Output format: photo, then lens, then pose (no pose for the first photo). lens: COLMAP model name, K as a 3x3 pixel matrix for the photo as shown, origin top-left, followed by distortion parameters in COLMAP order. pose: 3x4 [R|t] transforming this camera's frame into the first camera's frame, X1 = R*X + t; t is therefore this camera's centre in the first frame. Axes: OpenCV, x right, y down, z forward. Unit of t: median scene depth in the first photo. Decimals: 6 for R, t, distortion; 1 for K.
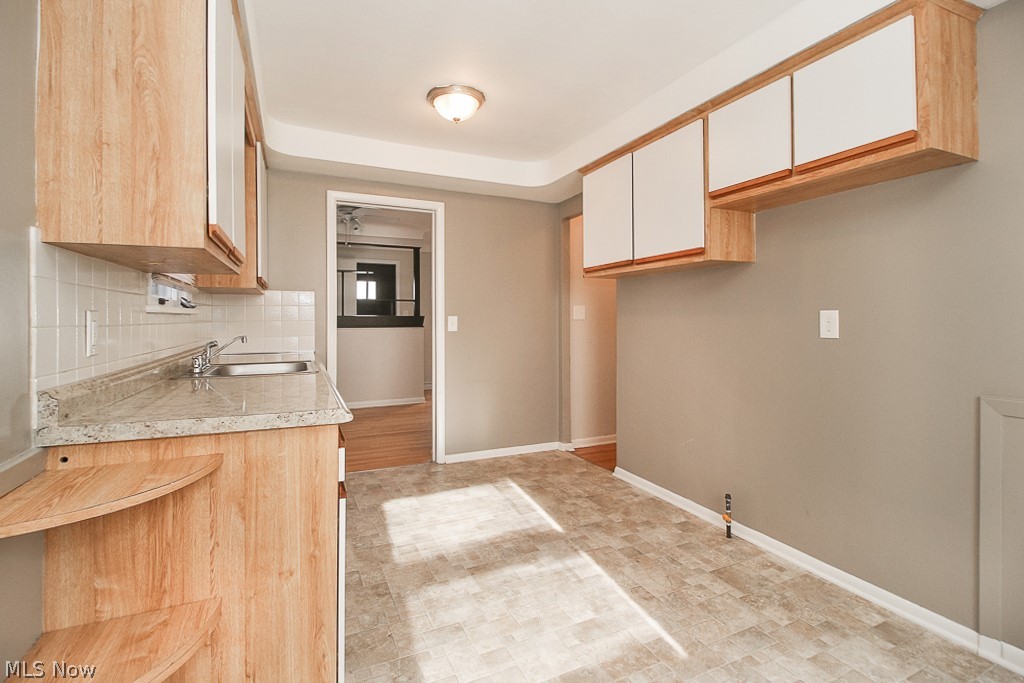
lens RADIAL K [[475.6, 0, 501.8], [0, 475.6, 320.2], [0, 0, 1]] dist [0.015654, -0.008849]
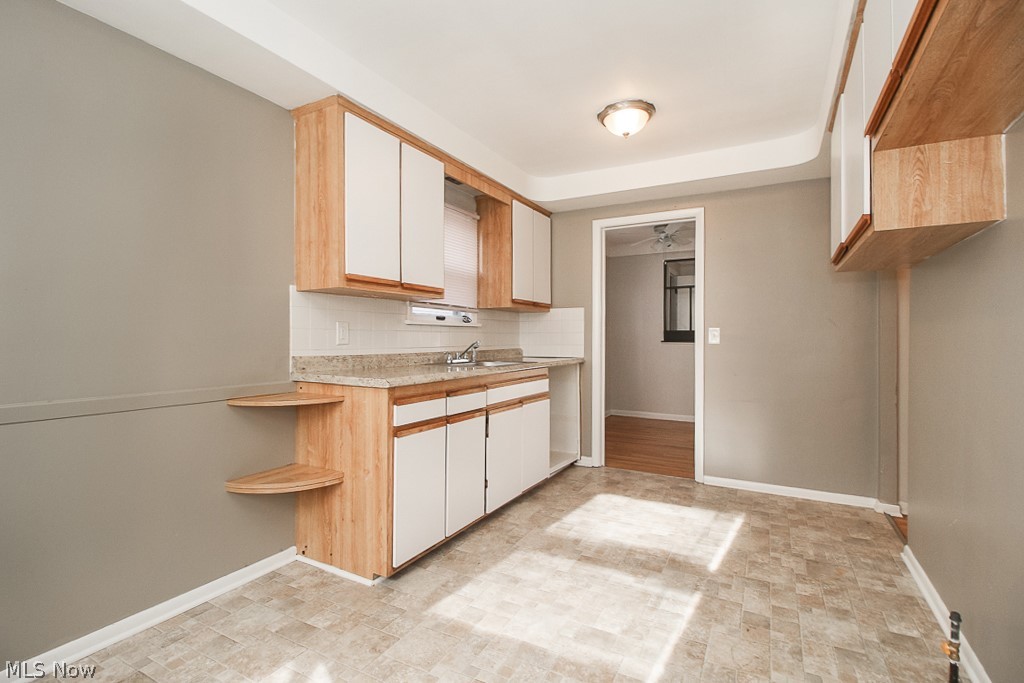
lens RADIAL K [[475.6, 0, 509.9], [0, 475.6, 341.0], [0, 0, 1]] dist [0.015654, -0.008849]
pose [[0.601175, 0.010616, -0.799047, 0.585986], [-0.007602, 0.999942, 0.007566, 0.020037], [0.799081, 0.001526, 0.601221, 0.179641]]
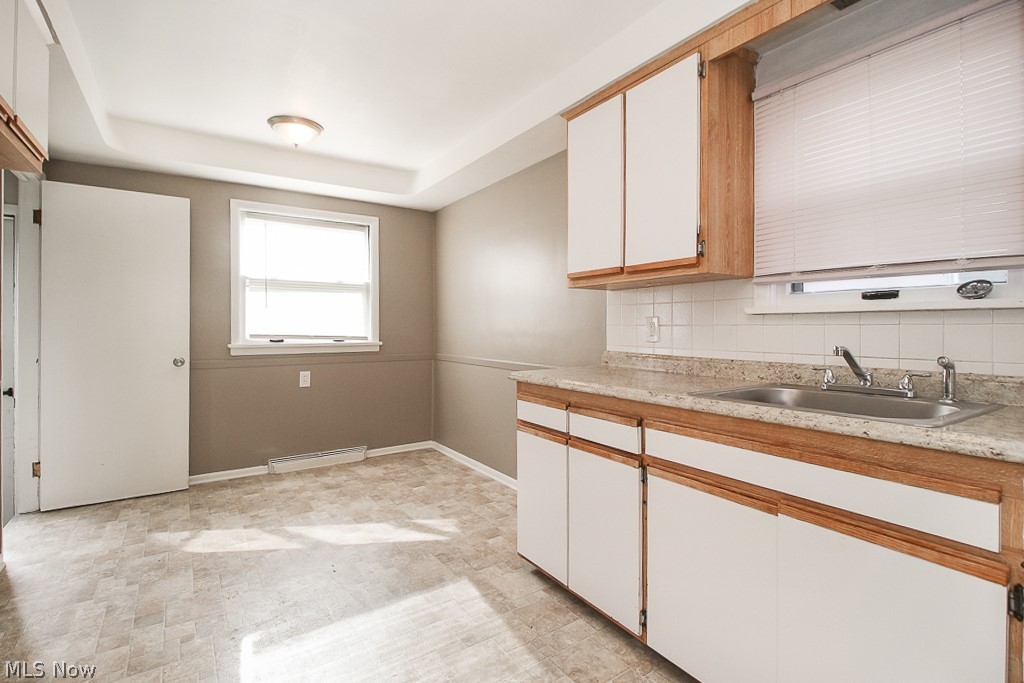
lens RADIAL K [[475.6, 0, 504.9], [0, 475.6, 330.6], [0, 0, 1]] dist [0.015654, -0.008849]
pose [[-0.986018, 0.005269, -0.166556, -0.005631], [0.003808, 0.999951, 0.009091, 0.006623], [0.166596, 0.008329, -0.985990, 1.342740]]
